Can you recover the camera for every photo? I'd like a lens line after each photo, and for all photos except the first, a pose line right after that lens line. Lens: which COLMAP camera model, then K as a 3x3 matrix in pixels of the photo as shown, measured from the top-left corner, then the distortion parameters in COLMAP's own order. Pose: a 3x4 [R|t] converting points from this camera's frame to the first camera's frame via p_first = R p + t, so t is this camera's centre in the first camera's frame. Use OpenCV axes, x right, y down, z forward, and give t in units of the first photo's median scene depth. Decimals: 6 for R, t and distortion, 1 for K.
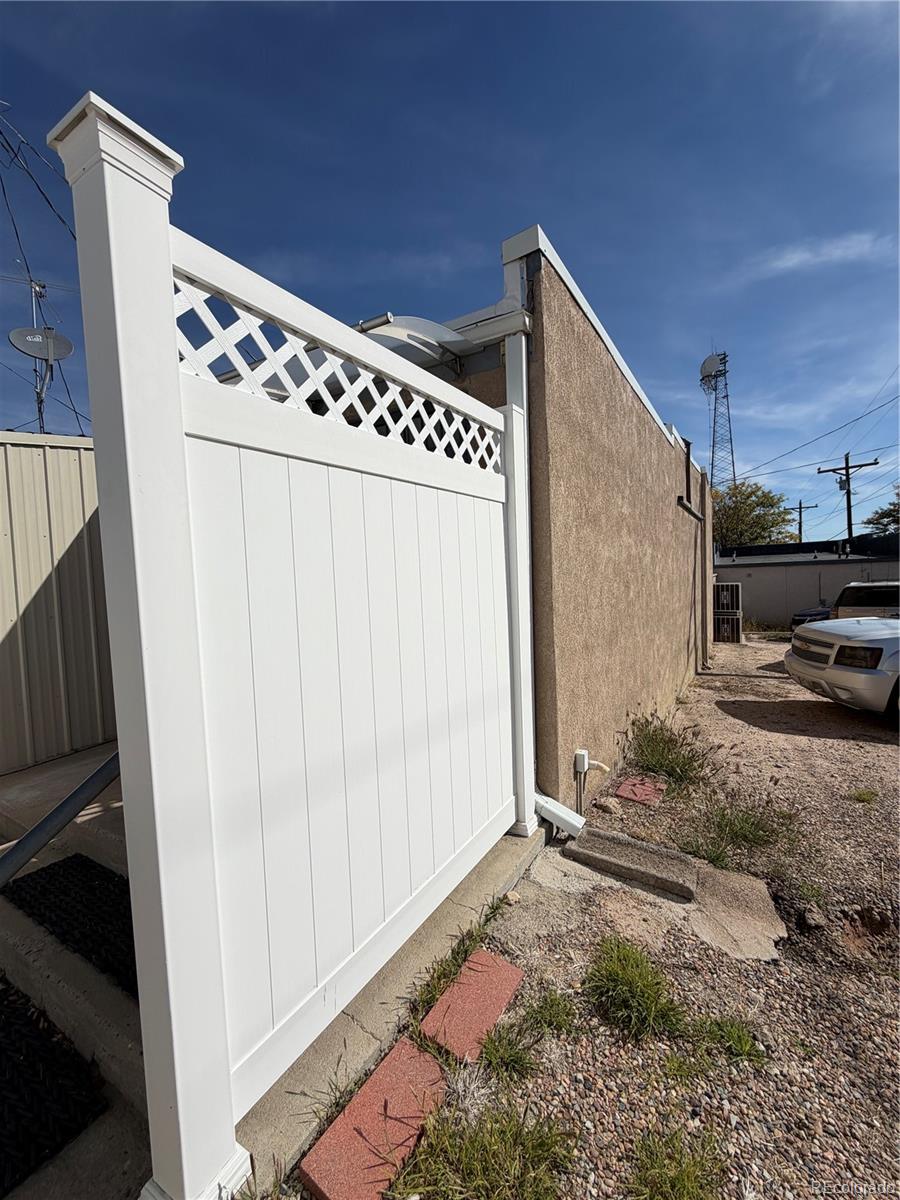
lens RADIAL K [[478.4, 0, 453.6], [0, 478.4, 597.6], [0, 0, 1]] dist [-0.002091, -0.000366]
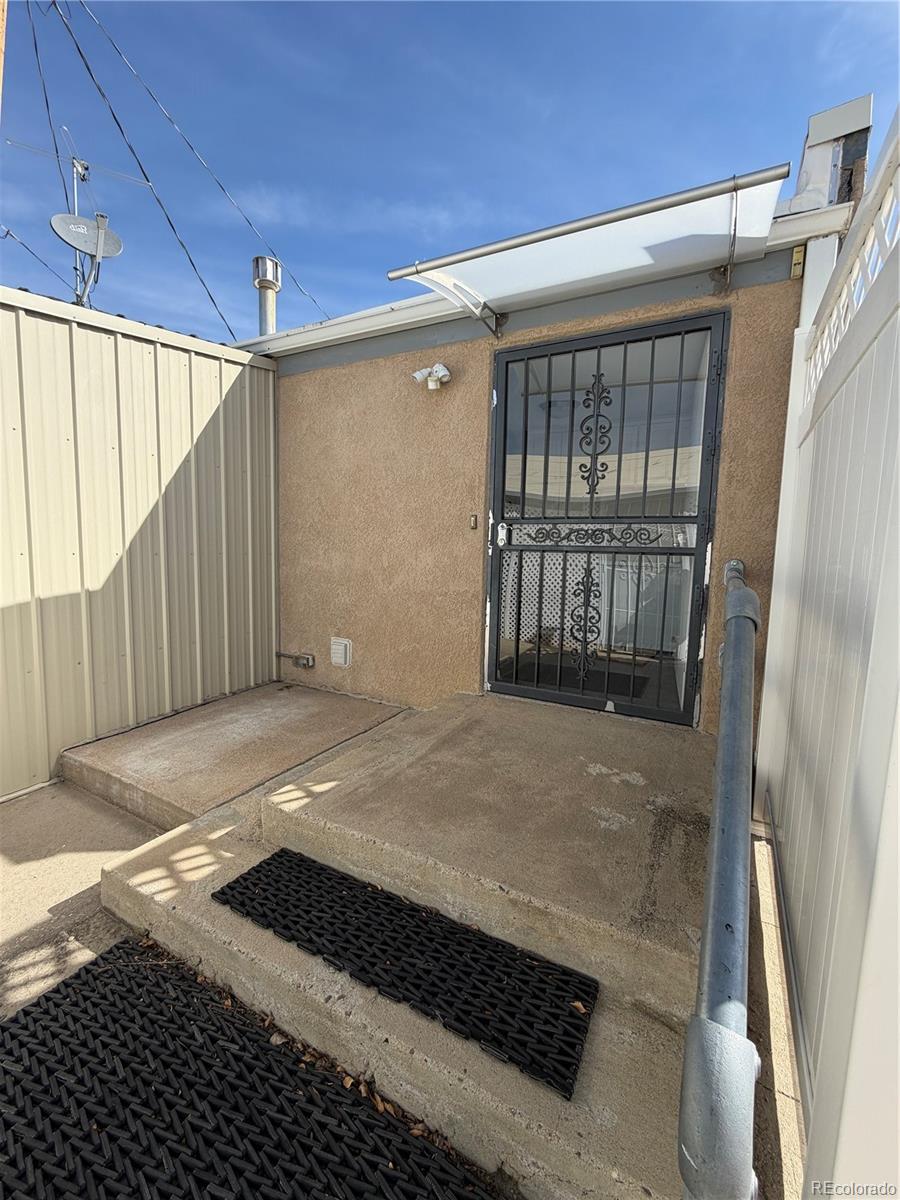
lens RADIAL K [[478.4, 0, 451.5], [0, 478.4, 597.6], [0, 0, 1]] dist [-0.002091, -0.000366]
pose [[0.996924, 0.062997, 0.046634, -0.458608], [-0.065646, 0.996176, 0.057657, 0.044681], [-0.042823, -0.060541, 0.997247, 0.176099]]
